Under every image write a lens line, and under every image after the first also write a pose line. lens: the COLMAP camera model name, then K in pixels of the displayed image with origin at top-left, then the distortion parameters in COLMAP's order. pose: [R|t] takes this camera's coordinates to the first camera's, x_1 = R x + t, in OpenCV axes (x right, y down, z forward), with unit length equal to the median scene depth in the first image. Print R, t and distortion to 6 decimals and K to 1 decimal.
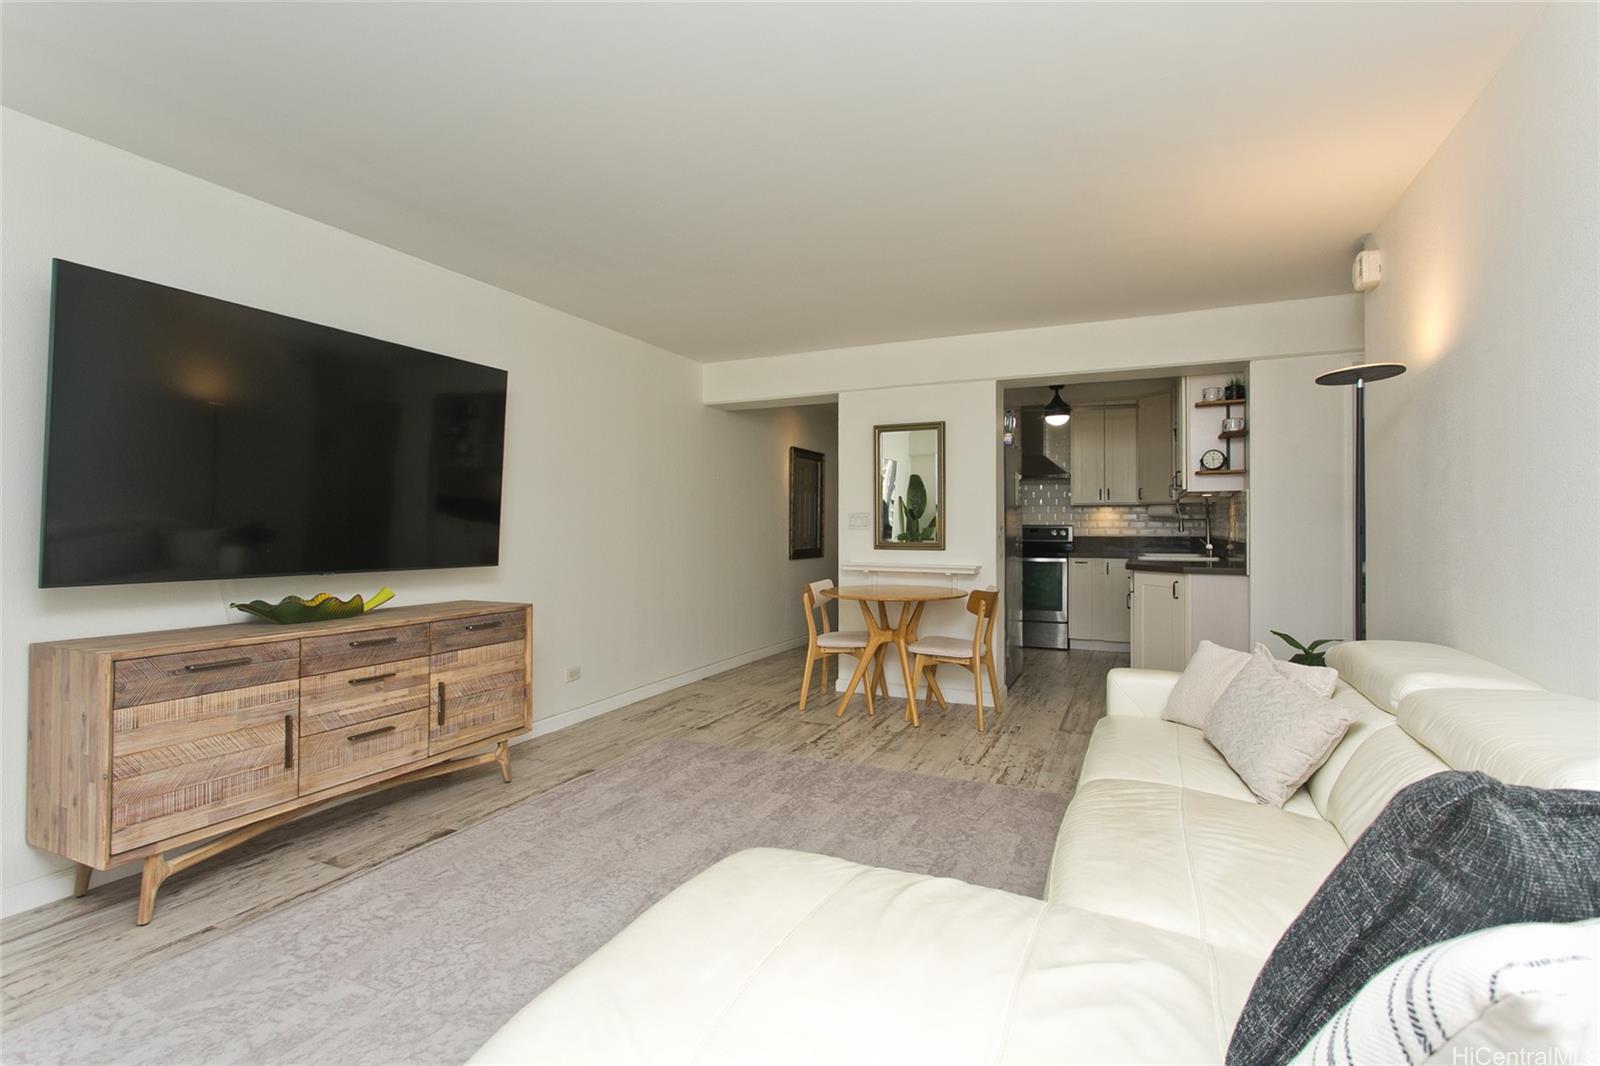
lens RADIAL K [[754.1, 0, 797.5], [0, 754.1, 527.2], [0, 0, 1]] dist [0.000151, 0.004106]
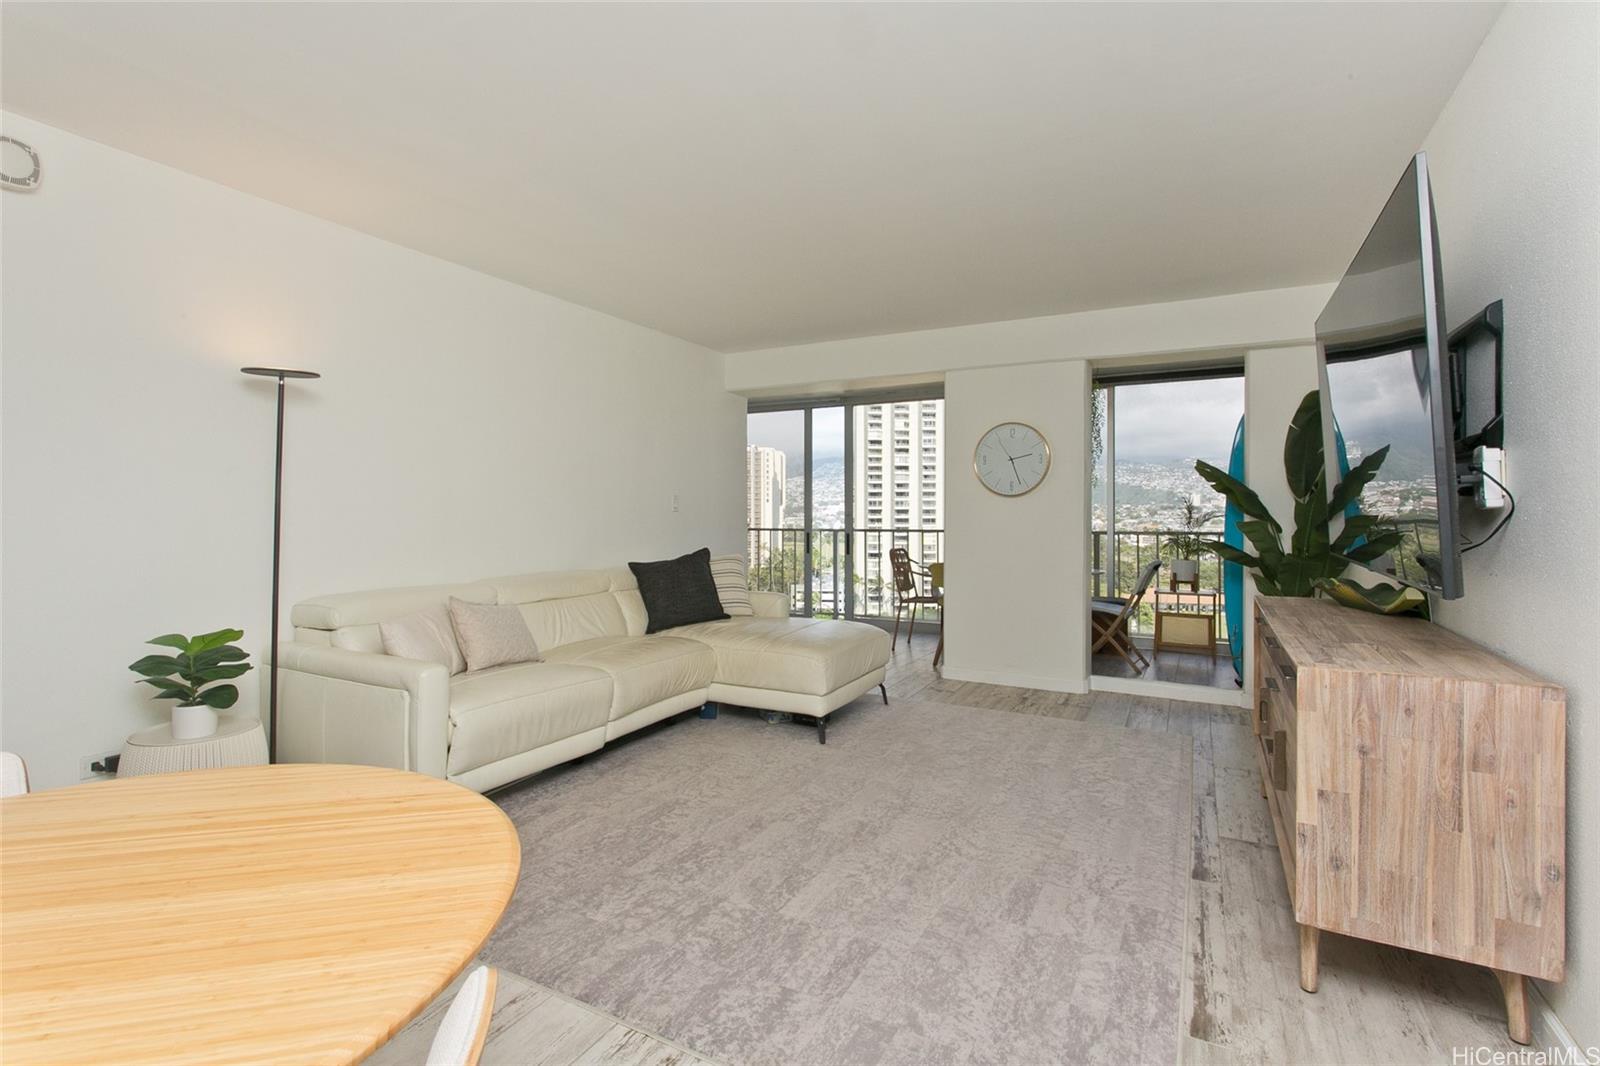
lens RADIAL K [[754.1, 0, 798.1], [0, 754.1, 516.4], [0, 0, 1]] dist [0.000151, 0.004106]
pose [[-0.998555, -0.001982, 0.053700, -0.060566], [-0.001628, 0.999977, 0.006633, 0.003698], [-0.053712, 0.006536, -0.998535, 1.706527]]
